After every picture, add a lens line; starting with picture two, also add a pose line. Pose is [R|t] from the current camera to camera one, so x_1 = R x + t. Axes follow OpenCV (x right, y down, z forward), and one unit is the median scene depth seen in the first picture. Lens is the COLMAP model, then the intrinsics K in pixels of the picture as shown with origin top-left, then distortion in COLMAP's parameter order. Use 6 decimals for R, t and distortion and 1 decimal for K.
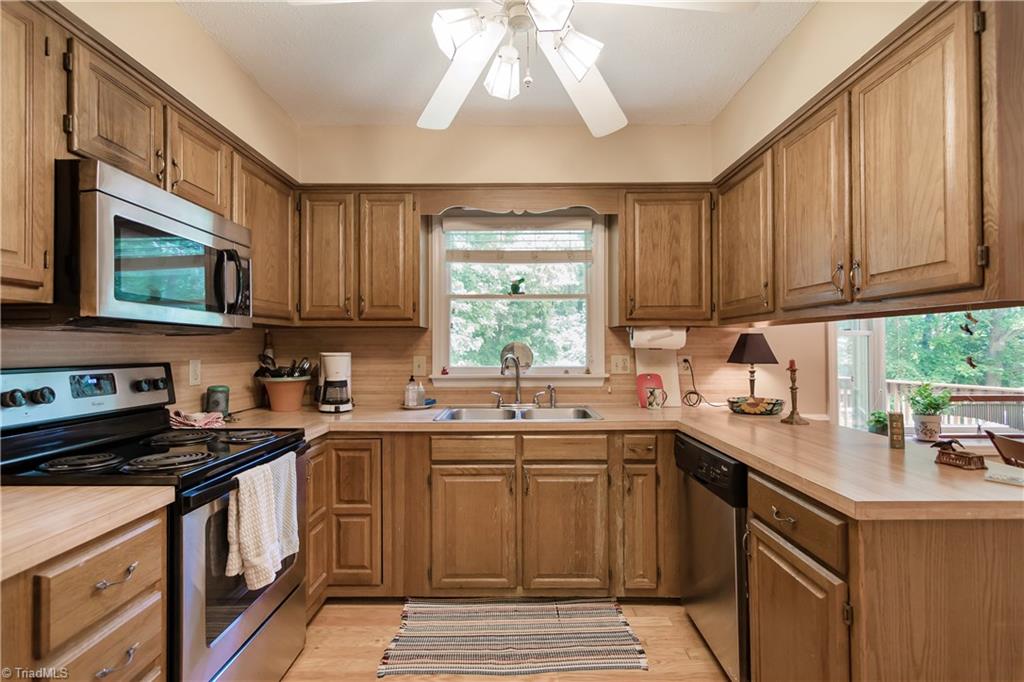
lens RADIAL K [[491.8, 0, 509.9], [0, 491.8, 342.1], [0, 0, 1]] dist [0.003669, 0.001762]
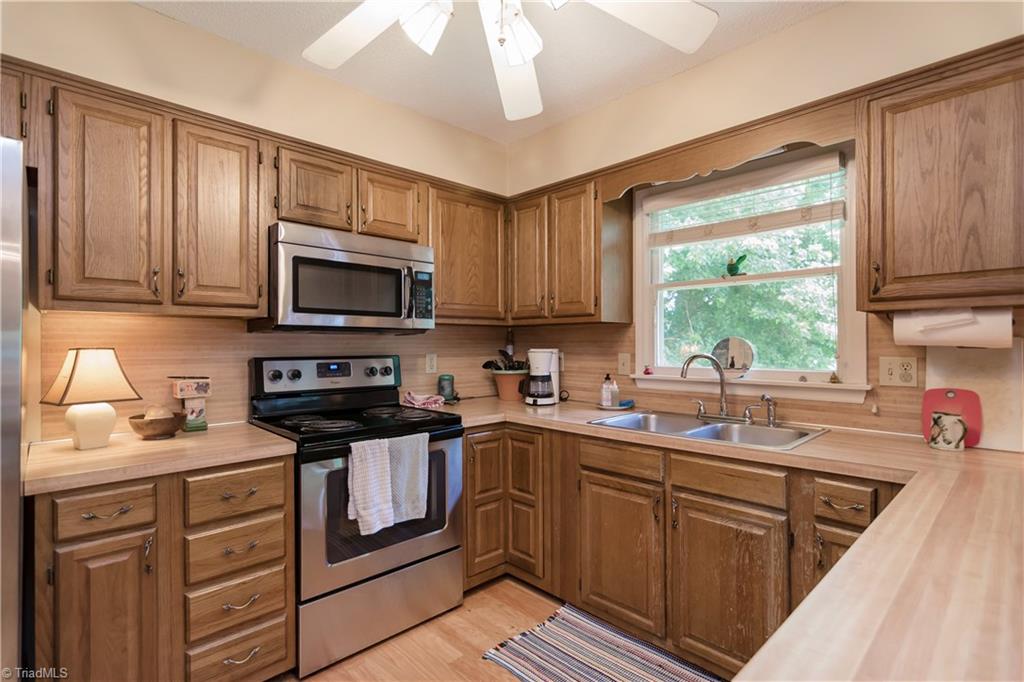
lens RADIAL K [[491.8, 0, 509.9], [0, 491.8, 342.1], [0, 0, 1]] dist [0.003669, 0.001762]
pose [[0.696251, -0.001684, -0.717796, 0.417324], [0.008107, 0.999952, 0.005519, 0.000174], [0.717752, -0.009662, 0.696232, 0.248420]]
